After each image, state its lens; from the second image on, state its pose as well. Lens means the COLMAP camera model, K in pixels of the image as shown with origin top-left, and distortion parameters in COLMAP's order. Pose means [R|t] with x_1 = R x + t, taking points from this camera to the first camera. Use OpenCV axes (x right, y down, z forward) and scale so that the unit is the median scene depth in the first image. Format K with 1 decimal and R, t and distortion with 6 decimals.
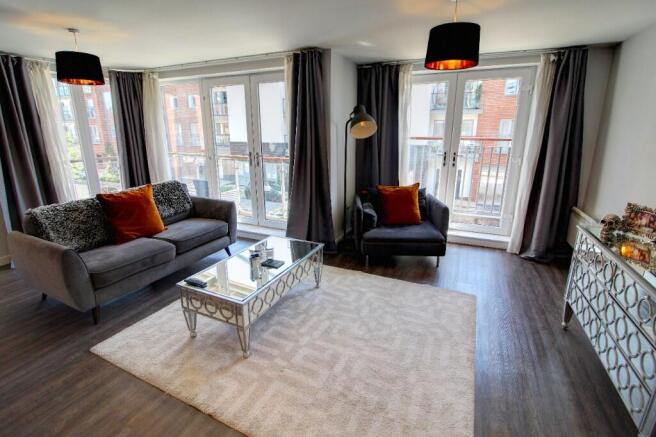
lens RADIAL K [[304.8, 0, 330.7], [0, 304.8, 214.2], [0, 0, 1]] dist [-0.011503, -0.000447]
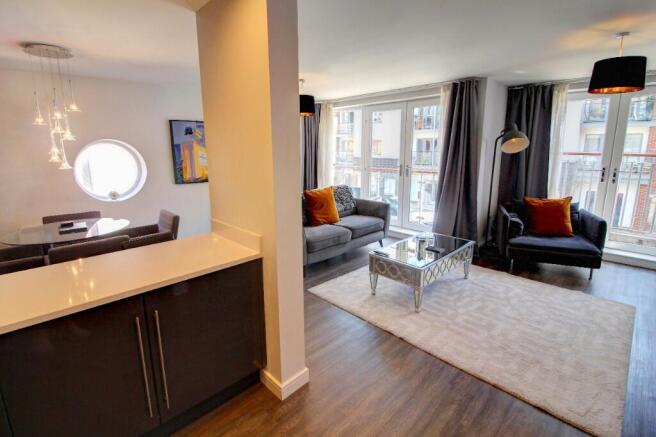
lens RADIAL K [[308.1, 0, 326.7], [0, 308.1, 209.9], [0, 0, 1]] dist [-0.003658, -0.013319]
pose [[0.931278, 0.066742, -0.358143, -0.117177], [-0.090586, 0.994623, -0.050197, 0.075205], [0.352867, 0.079190, 0.932317, -0.268411]]
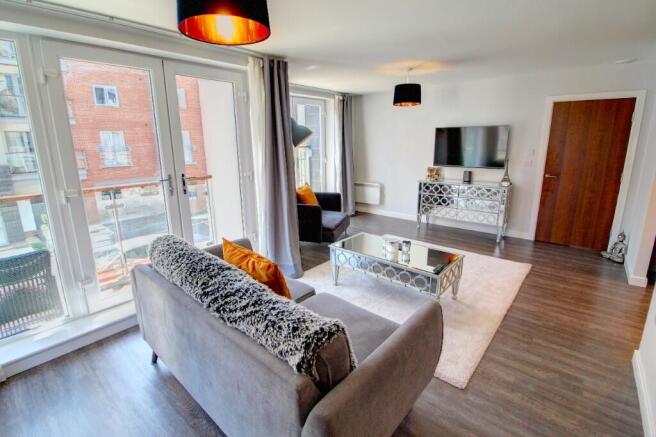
lens RADIAL K [[308.1, 0, 326.7], [0, 308.1, 209.9], [0, 0, 1]] dist [-0.003658, -0.013319]
pose [[0.289809, -0.216109, 0.932367, -1.023715], [0.254083, 0.956590, 0.142747, -0.175565], [-0.922742, 0.195529, 0.332138, 0.606056]]
